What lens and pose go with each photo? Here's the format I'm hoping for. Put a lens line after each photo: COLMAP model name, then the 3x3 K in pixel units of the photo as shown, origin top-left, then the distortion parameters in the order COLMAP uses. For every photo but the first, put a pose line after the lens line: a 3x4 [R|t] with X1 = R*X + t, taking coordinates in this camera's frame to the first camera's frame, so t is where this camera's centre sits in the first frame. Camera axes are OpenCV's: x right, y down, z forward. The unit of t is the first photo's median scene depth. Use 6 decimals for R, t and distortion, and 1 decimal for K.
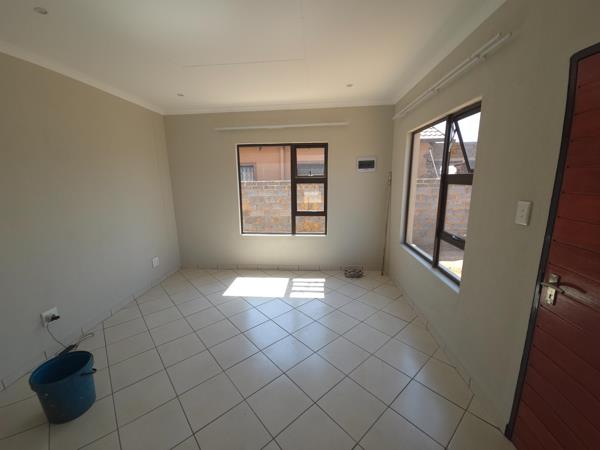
lens RADIAL K [[244.1, 0, 300.6], [0, 244.1, 223.9], [0, 0, 1]] dist [-0.000427, -0.001299]
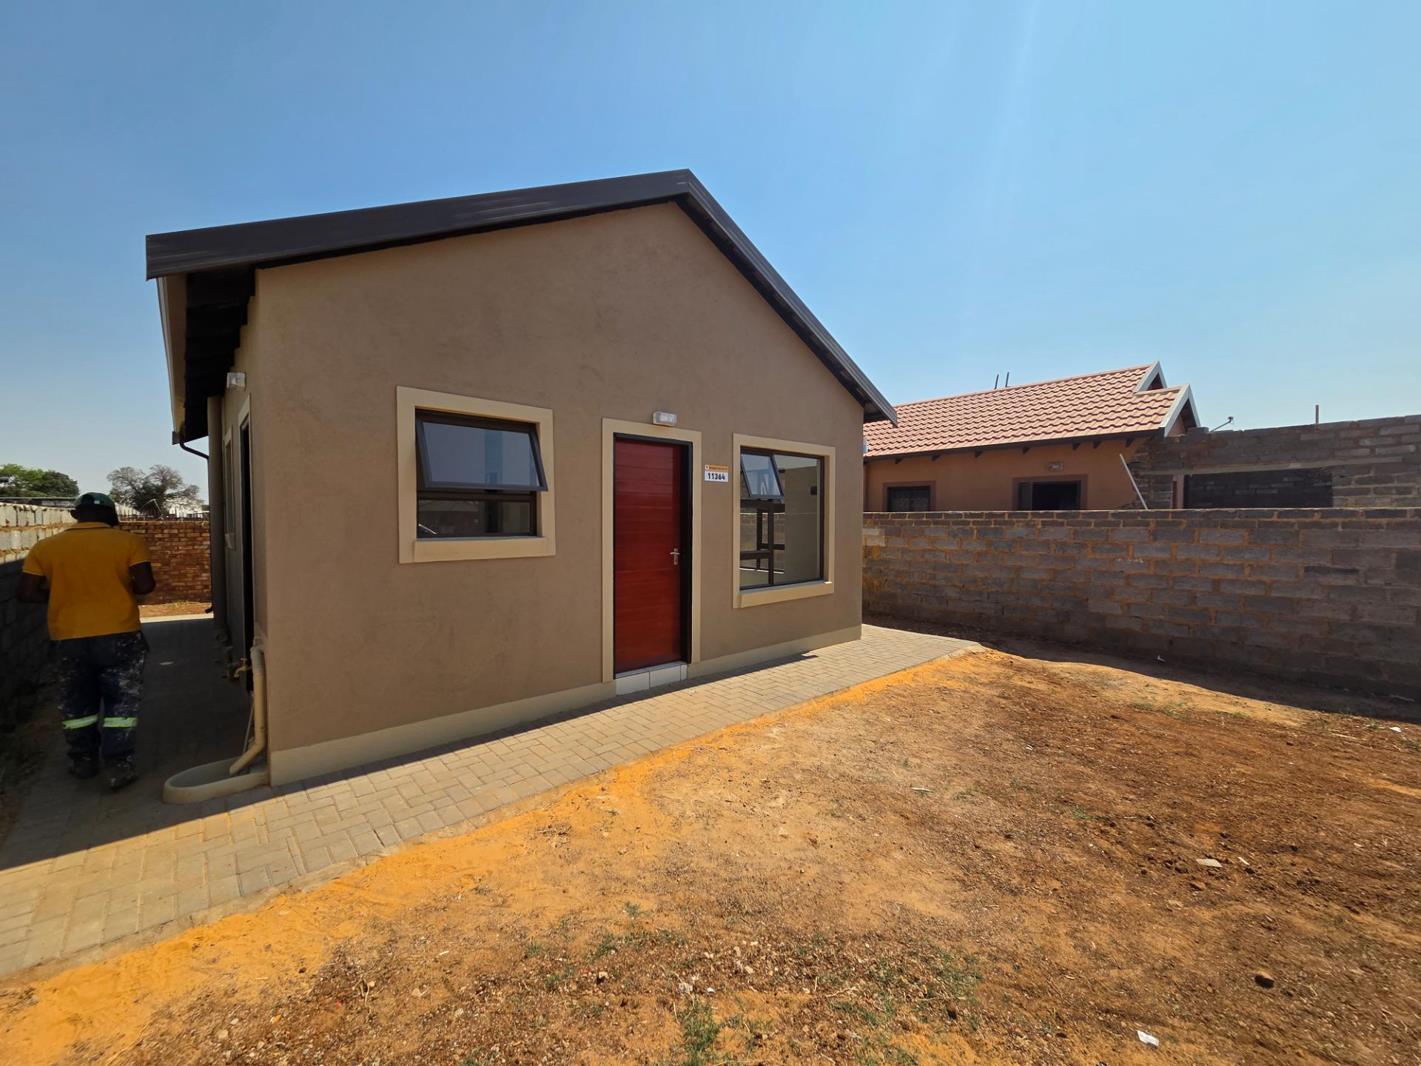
lens RADIAL K [[578.2, 0, 704.4], [0, 578.2, 530.4], [0, 0, 1]] dist [-0.000427, -0.001299]
pose [[0.710298, 0.031273, -0.703206, 1.677697], [-0.142059, 0.984825, -0.099695, 0.181901], [0.689417, 0.170710, 0.703962, -0.803322]]
